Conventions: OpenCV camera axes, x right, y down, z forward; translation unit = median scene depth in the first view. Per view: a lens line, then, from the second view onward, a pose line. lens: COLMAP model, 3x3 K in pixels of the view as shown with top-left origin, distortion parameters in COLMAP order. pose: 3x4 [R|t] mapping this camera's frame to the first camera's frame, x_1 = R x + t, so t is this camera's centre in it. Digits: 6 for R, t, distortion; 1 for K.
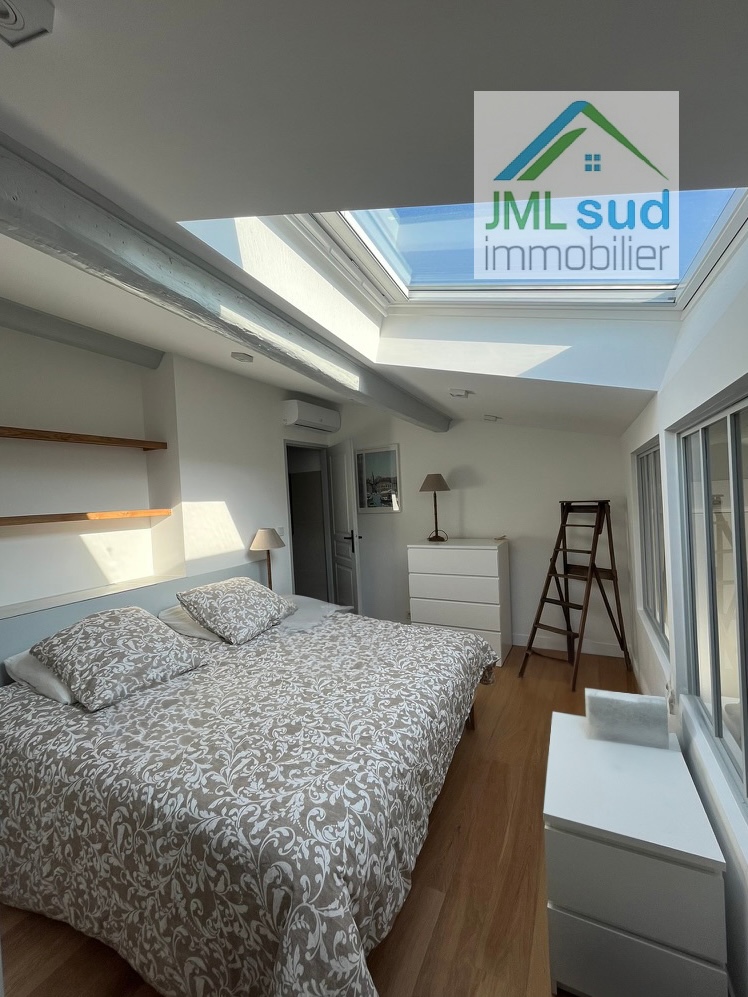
lens RADIAL K [[405.6, 0, 374.0], [0, 405.6, 498.5], [0, 0, 1]] dist [-0.000302, -0.000001]
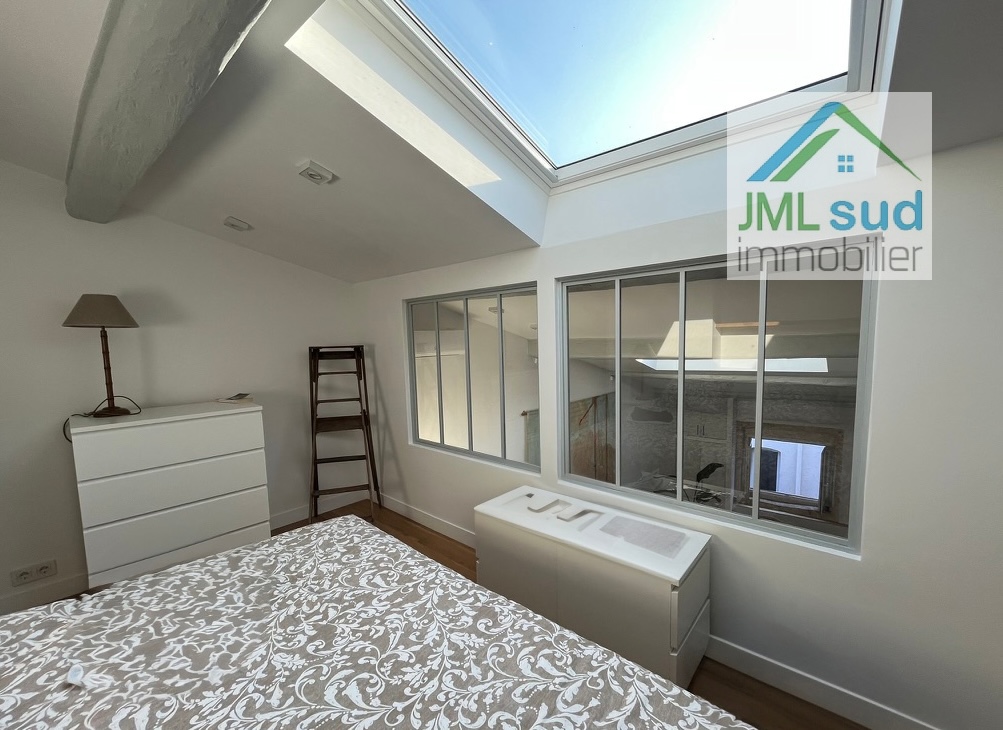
lens RADIAL K [[407.1, 0, 500.5], [0, 407.1, 381.2], [0, 0, 1]] dist [-0.008074, 0.000145]
pose [[0.267669, -0.055253, 0.961925, -0.282695], [0.011903, 0.998468, 0.054040, 0.039558], [-0.963438, -0.003015, 0.267916, 0.398751]]
